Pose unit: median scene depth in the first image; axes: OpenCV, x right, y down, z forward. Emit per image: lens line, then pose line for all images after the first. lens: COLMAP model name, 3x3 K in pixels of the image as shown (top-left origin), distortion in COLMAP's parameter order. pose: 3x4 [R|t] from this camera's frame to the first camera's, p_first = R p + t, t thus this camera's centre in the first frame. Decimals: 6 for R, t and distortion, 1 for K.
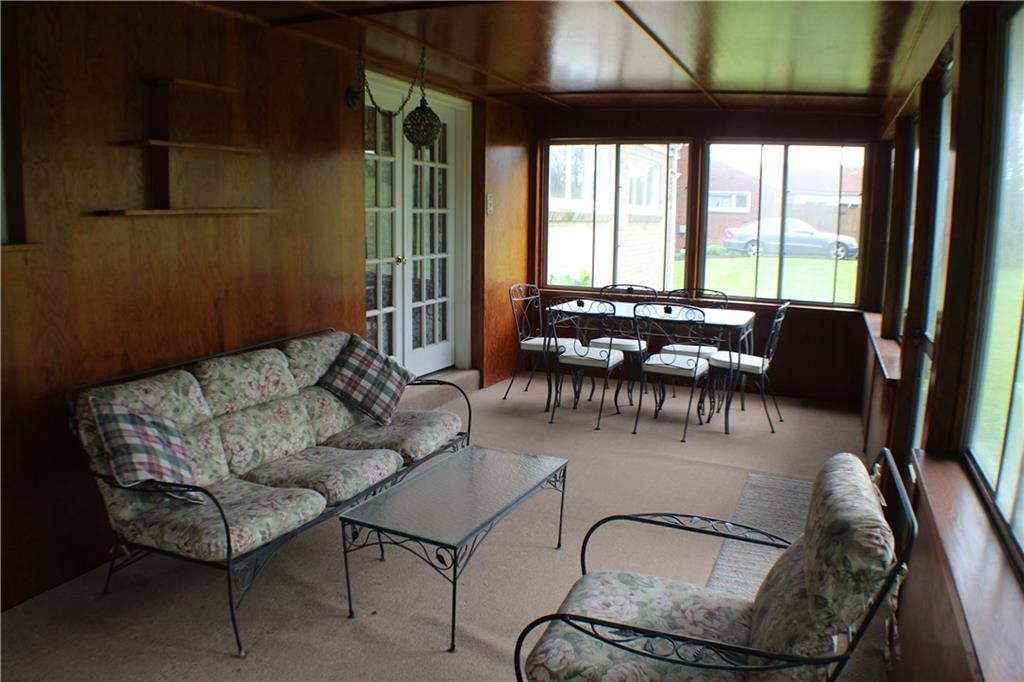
lens RADIAL K [[749.6, 0, 512.0], [0, 749.6, 341.0], [0, 0, 1]] dist [-0.212467, 0.077775]
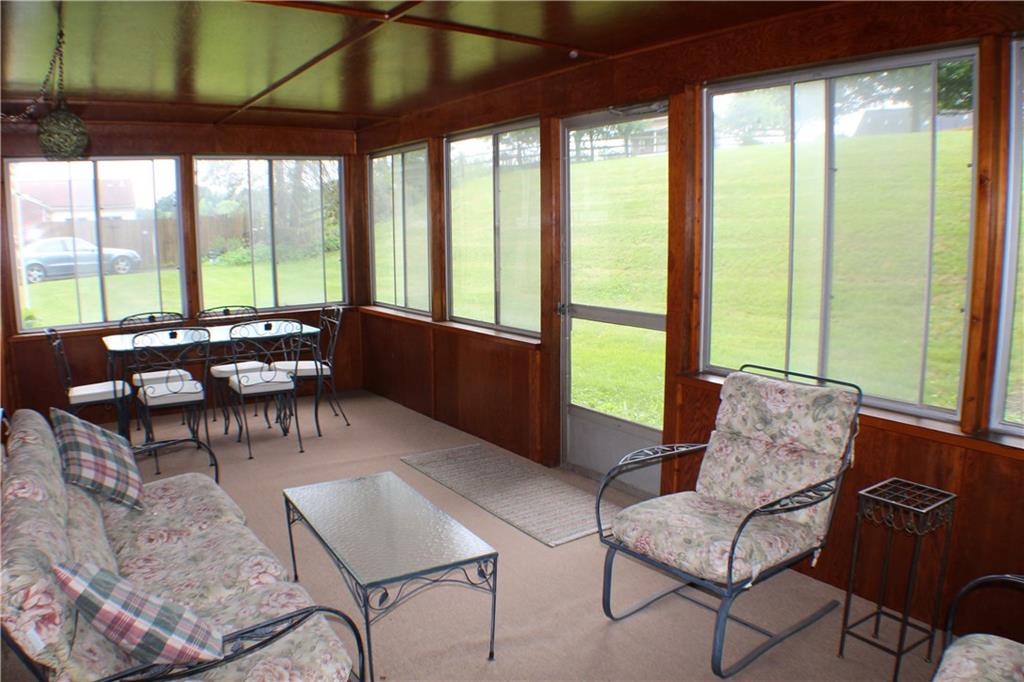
lens RADIAL K [[749.6, 0, 512.0], [0, 749.6, 341.0], [0, 0, 1]] dist [-0.212467, 0.077775]
pose [[0.549736, -0.152842, 0.821237, -0.404086], [0.165418, 0.983568, 0.072323, -0.038421], [-0.818796, 0.096089, 0.565985, 0.175993]]
